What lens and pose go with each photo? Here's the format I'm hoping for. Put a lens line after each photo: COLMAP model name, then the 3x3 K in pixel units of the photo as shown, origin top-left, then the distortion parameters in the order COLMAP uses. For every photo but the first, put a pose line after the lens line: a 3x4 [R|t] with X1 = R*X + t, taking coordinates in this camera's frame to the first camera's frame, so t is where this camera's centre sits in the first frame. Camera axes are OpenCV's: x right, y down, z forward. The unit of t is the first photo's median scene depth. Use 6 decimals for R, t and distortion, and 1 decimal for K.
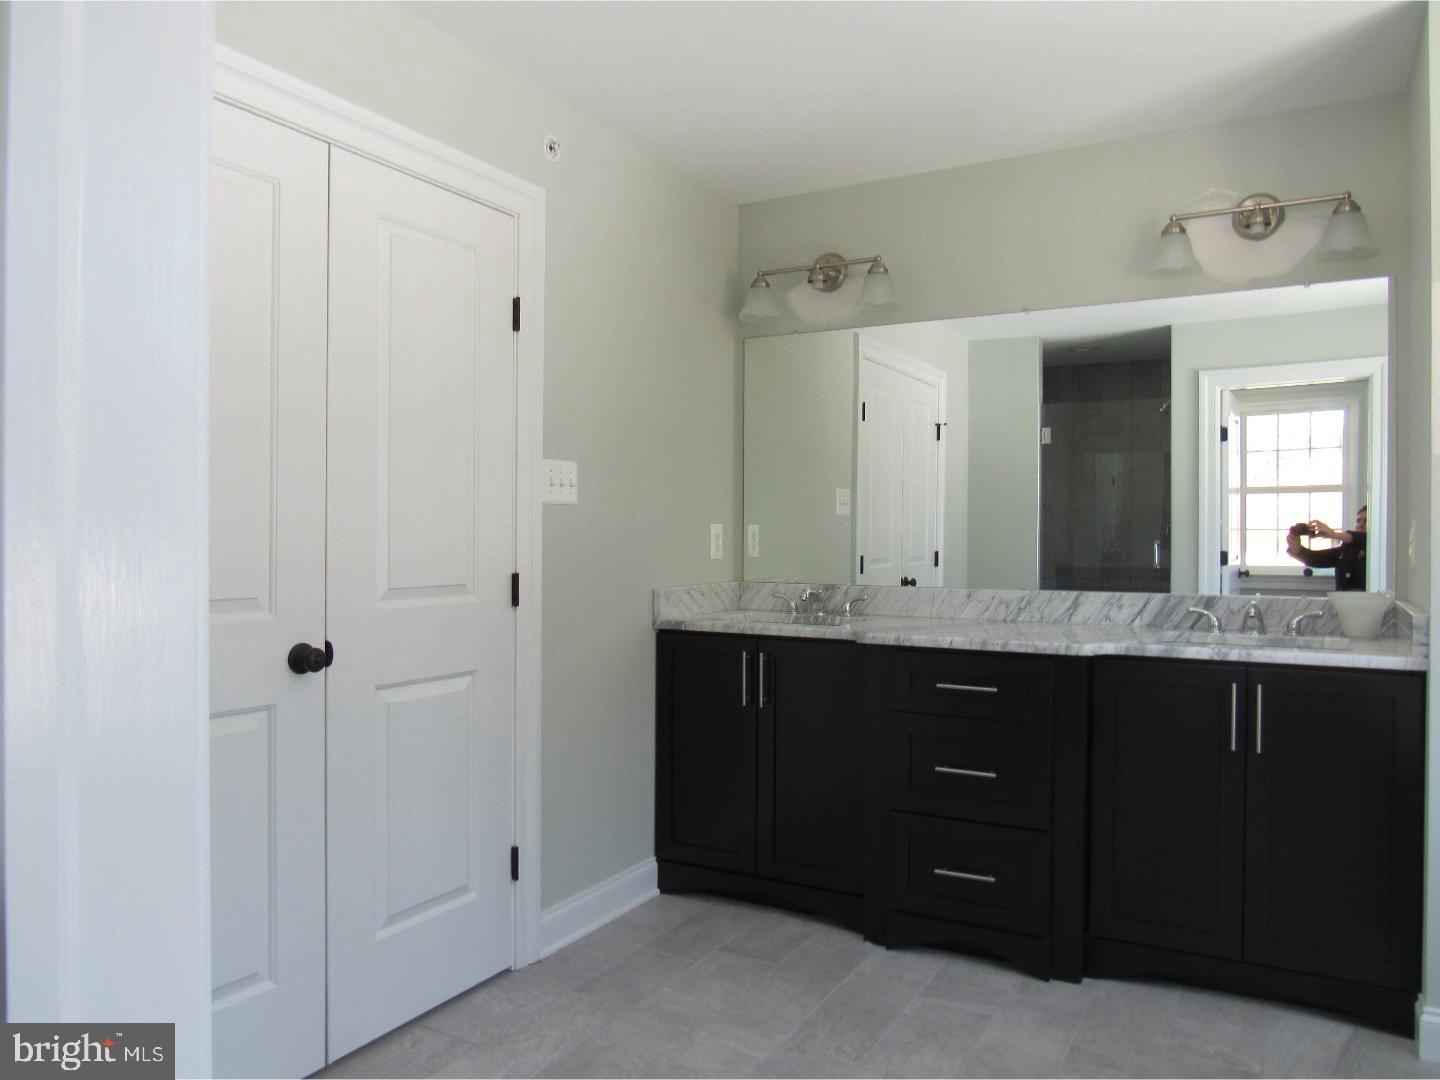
lens RADIAL K [[1038.1, 0, 720.0], [0, 1038.1, 540.0], [0, 0, 1]] dist [-0.044913, 0.013363]
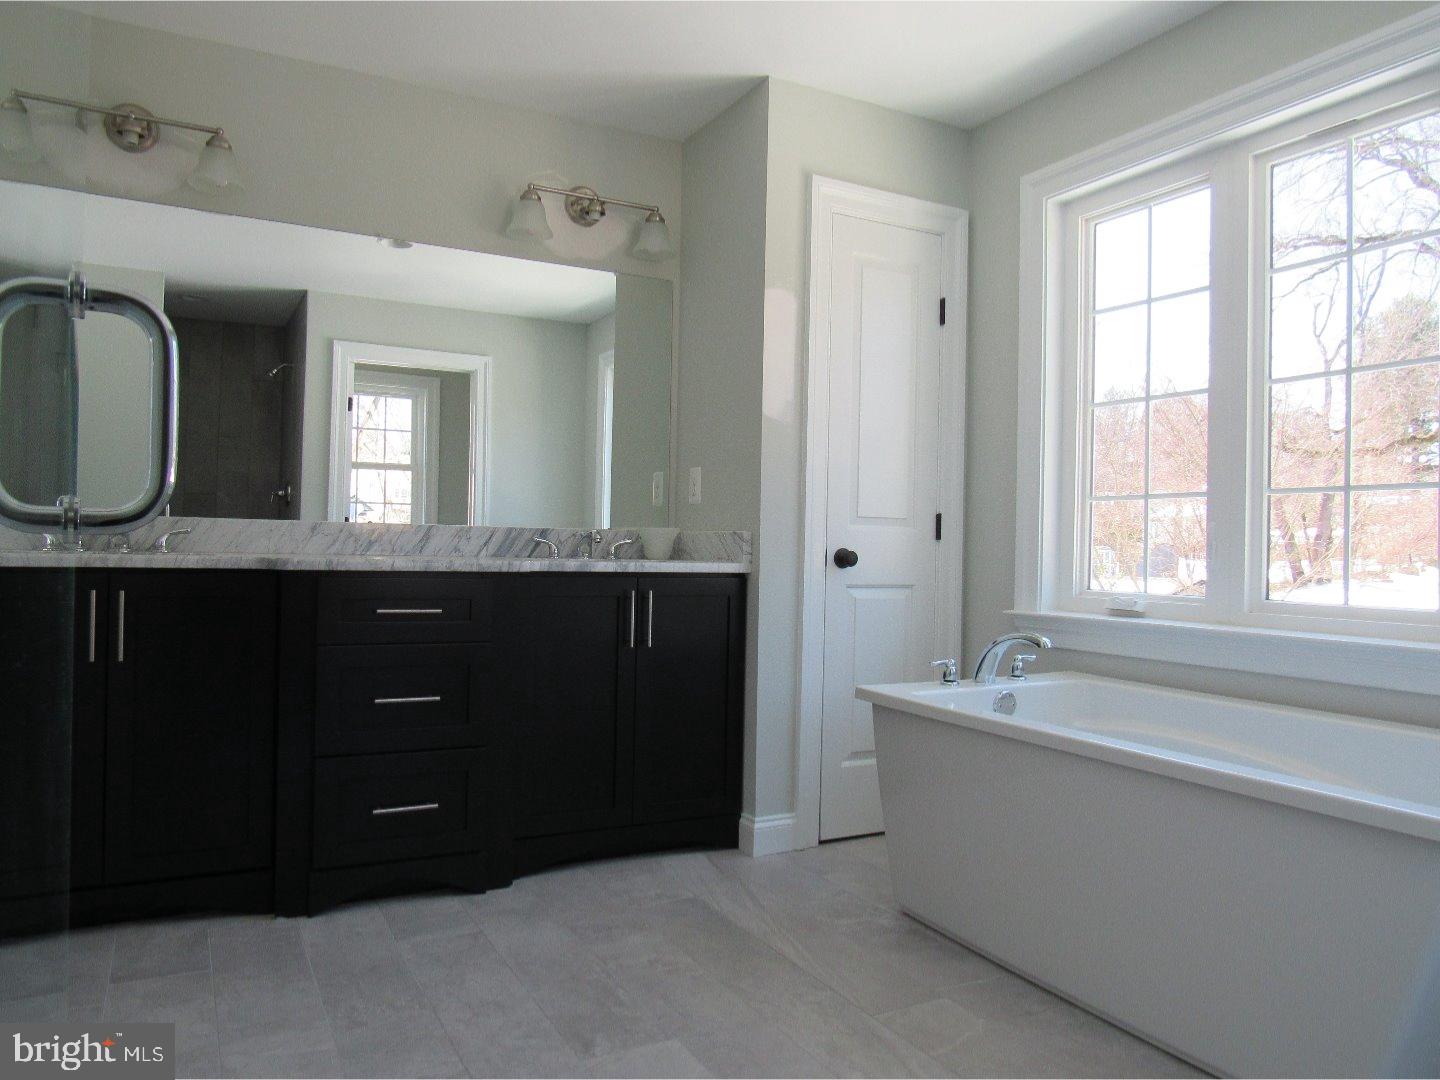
lens RADIAL K [[1030.0, 0, 728.6], [0, 1030.0, 540.3], [0, 0, 1]] dist [-0.021210, 0.001047]
pose [[0.536669, 0.011676, 0.843712, -0.401149], [-0.014361, 0.999886, -0.004702, 0.076289], [-0.843671, -0.009593, 0.536776, 0.237718]]
